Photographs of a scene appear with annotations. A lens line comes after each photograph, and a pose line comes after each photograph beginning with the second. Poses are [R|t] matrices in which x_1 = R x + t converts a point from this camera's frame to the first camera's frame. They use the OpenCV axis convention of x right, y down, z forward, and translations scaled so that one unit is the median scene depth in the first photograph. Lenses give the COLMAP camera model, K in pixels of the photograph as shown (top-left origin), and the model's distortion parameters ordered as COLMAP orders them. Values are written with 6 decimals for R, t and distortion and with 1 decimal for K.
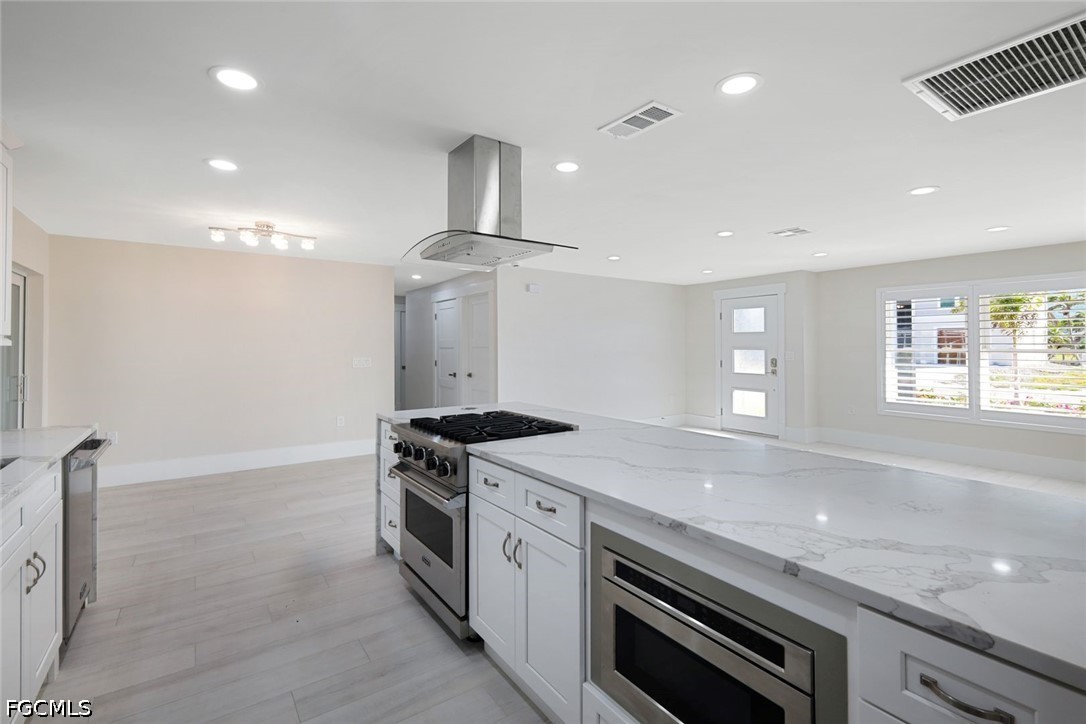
lens RADIAL K [[486.8, 0, 536.4], [0, 486.8, 348.1], [0, 0, 1]] dist [0.003210, 0.000062]
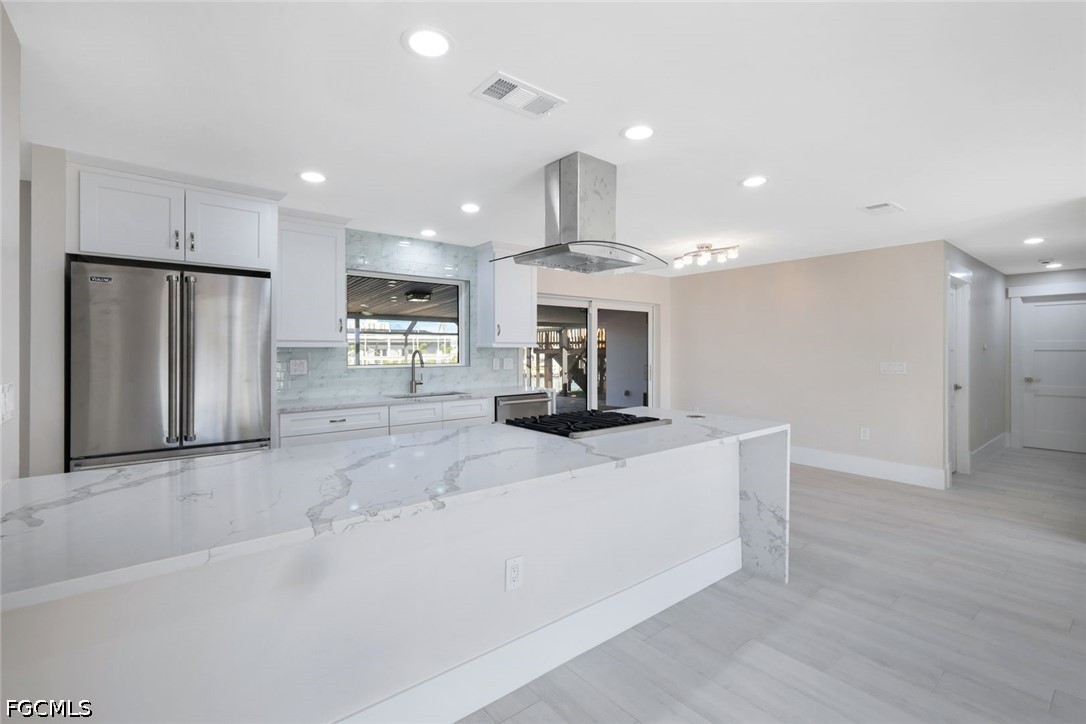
lens RADIAL K [[482.6, 0, 546.3], [0, 482.6, 349.6], [0, 0, 1]] dist [-0.015735, 0.000200]
pose [[0.072544, 0.002665, -0.997362, 0.354498], [-0.002324, 0.999994, 0.002503, -0.001238], [0.997363, 0.002137, 0.072549, 0.318248]]
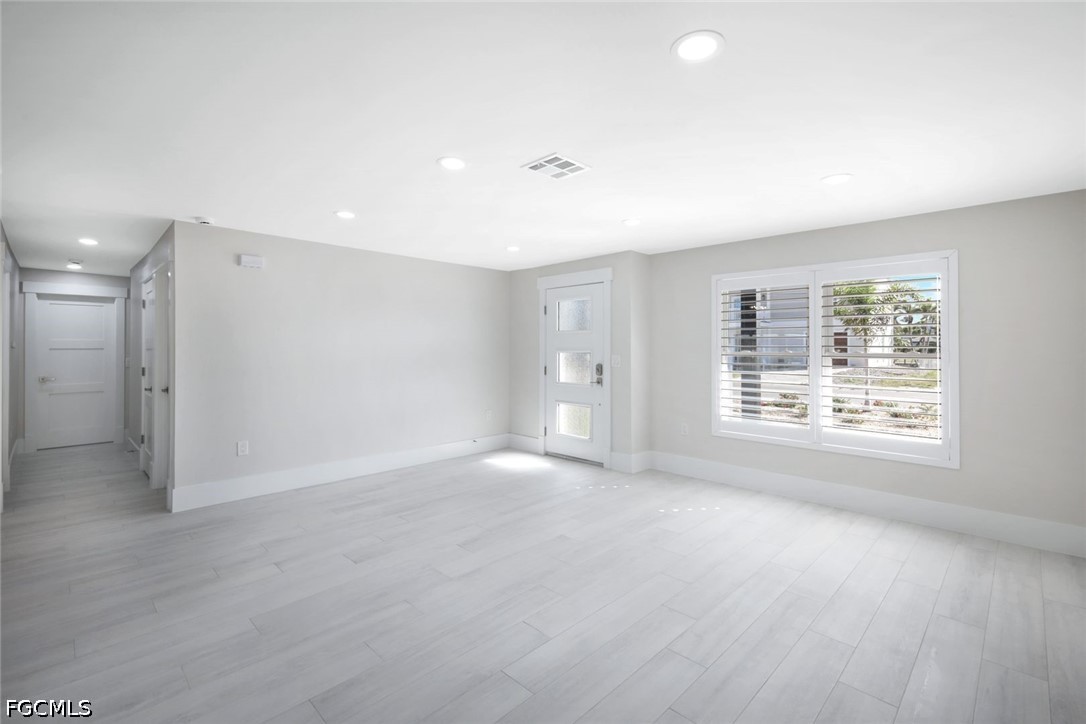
lens RADIAL K [[486.8, 0, 536.4], [0, 486.8, 348.1], [0, 0, 1]] dist [0.003210, 0.000062]
pose [[0.984213, 0.004359, 0.176935, 0.248619], [-0.003588, 0.999983, -0.004674, -0.000391], [-0.176953, 0.003965, 0.984211, 0.247824]]
